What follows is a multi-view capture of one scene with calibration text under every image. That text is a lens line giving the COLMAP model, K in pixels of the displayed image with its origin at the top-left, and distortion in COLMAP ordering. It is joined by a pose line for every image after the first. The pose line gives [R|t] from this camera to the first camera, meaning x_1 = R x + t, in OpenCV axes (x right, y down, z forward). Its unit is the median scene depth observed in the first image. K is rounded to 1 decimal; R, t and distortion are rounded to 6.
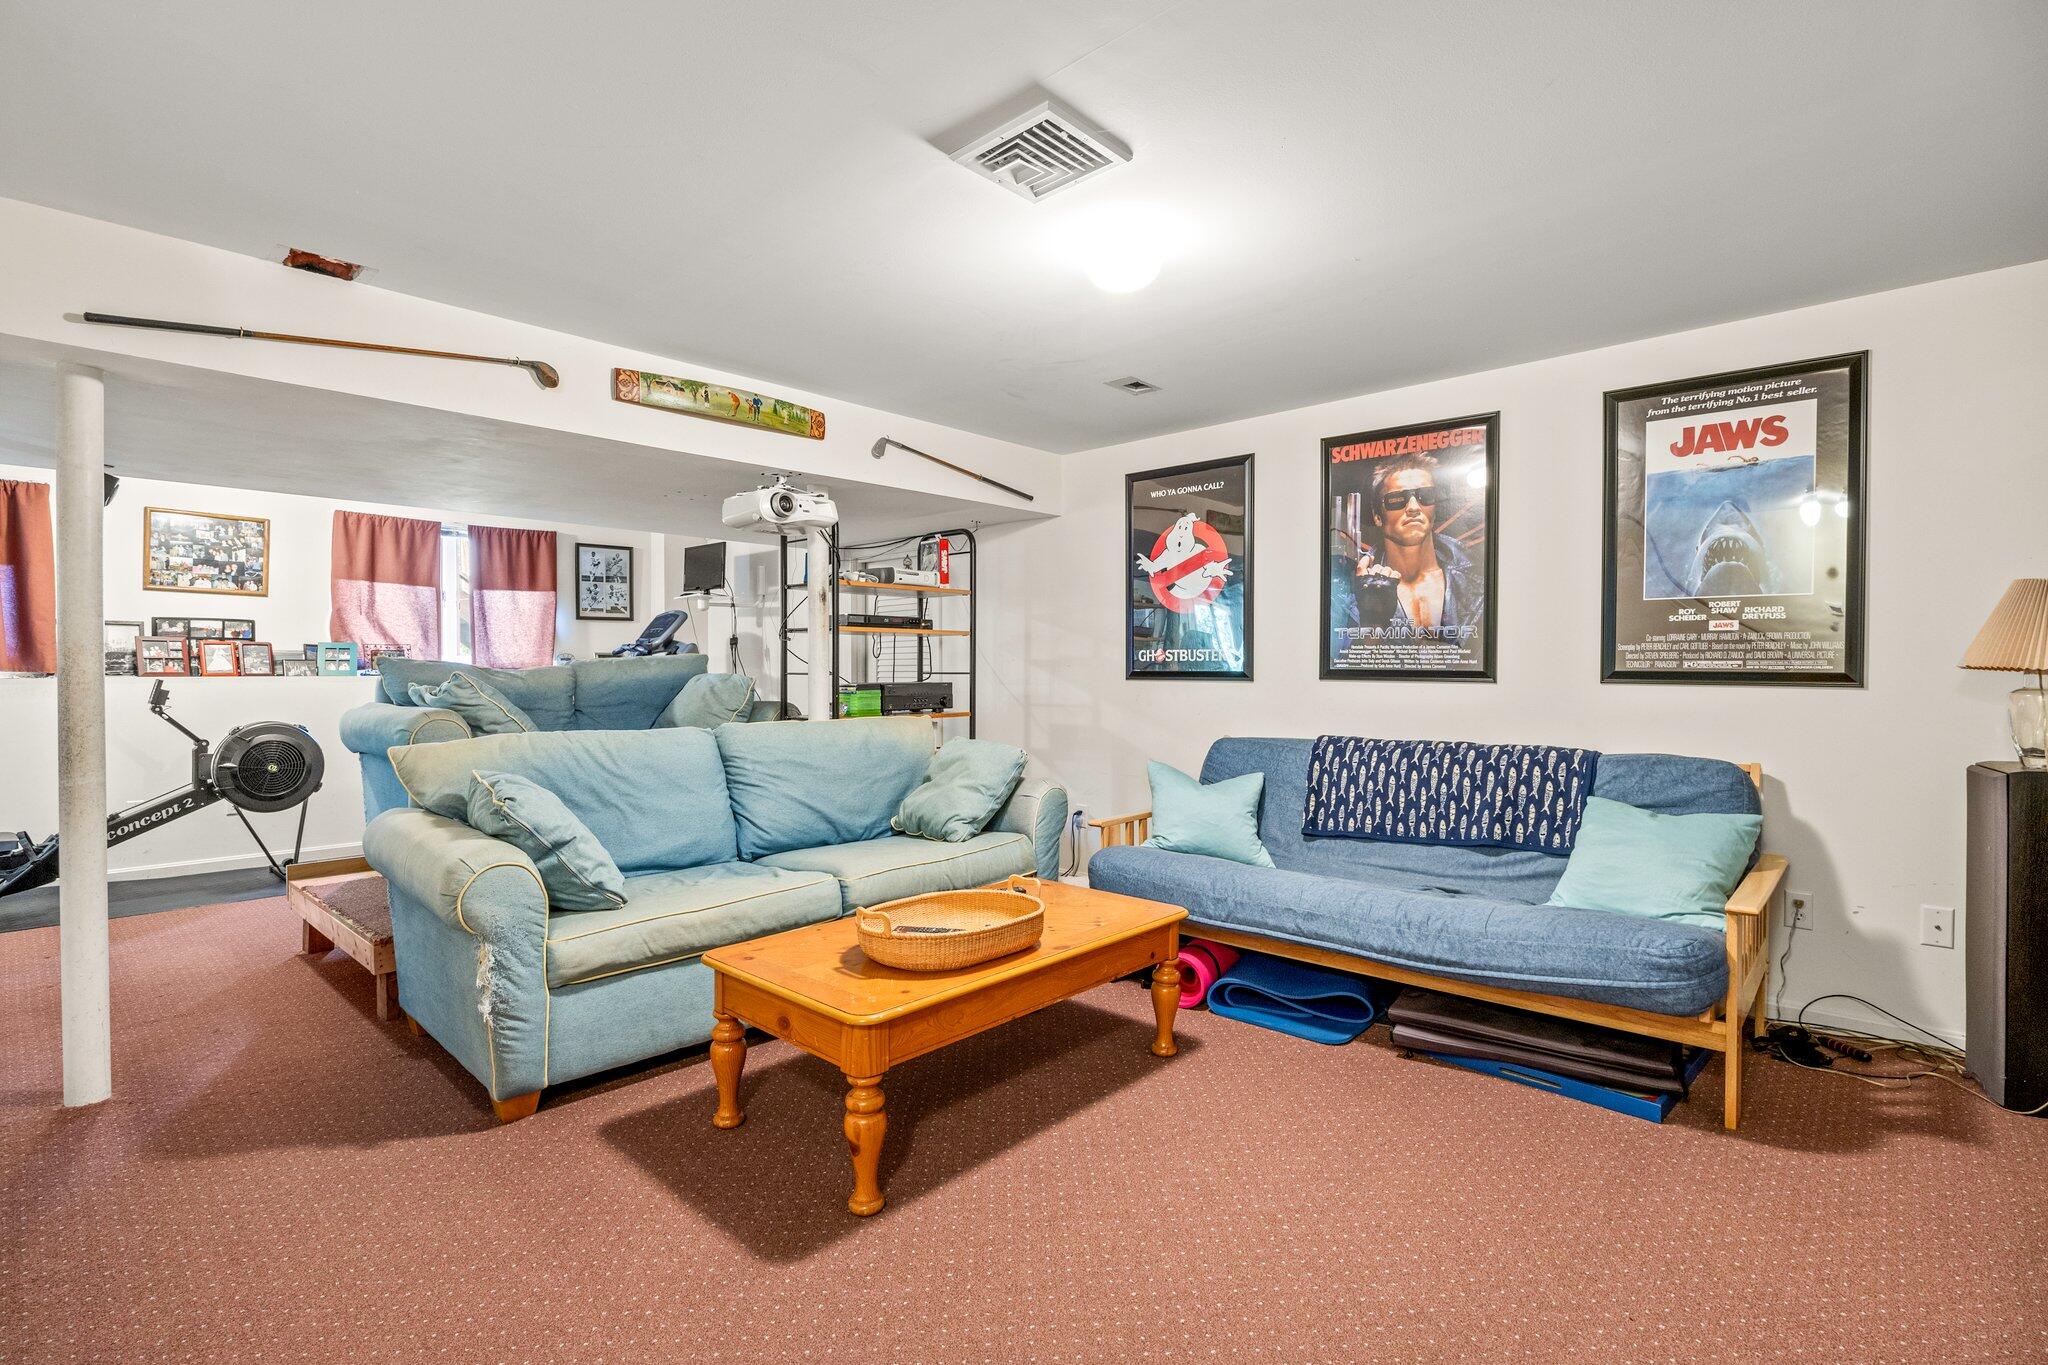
lens RADIAL K [[962.7, 0, 1024.0], [0, 962.7, 682.5], [0, 0, 1]] dist [0.000327, -0.000174]
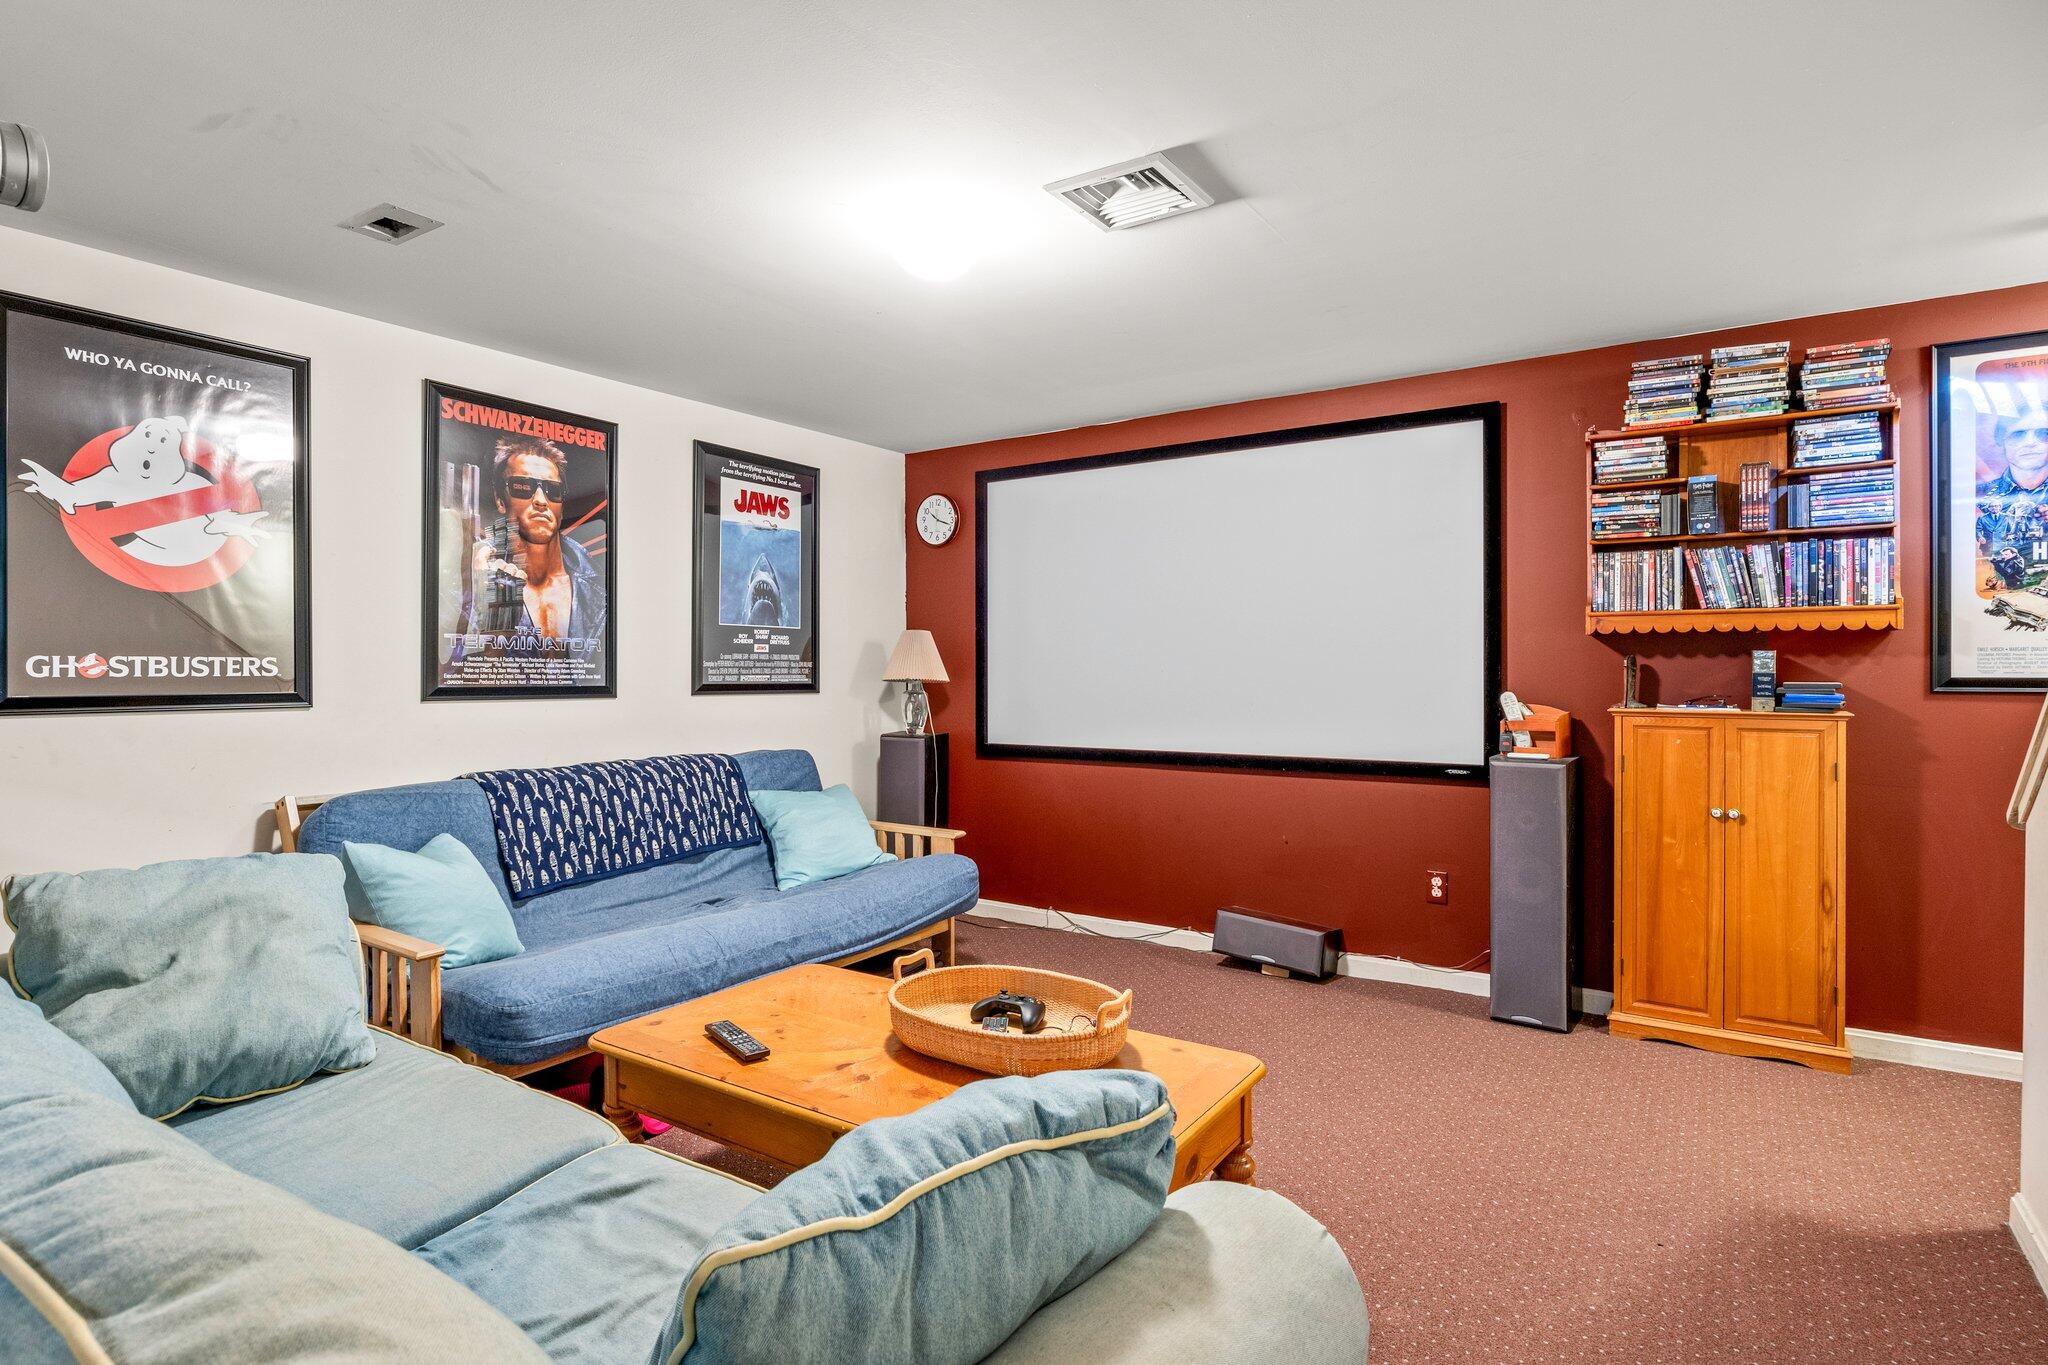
lens RADIAL K [[1052.8, 0, 1024.0], [0, 1052.8, 682.5], [0, 0, 1]] dist [-0.002195, 0.000349]
pose [[-0.146929, -0.003977, 0.989139, -0.626581], [0.027553, 0.999587, 0.008112, -0.012850], [-0.988763, 0.028446, -0.146759, 0.736456]]
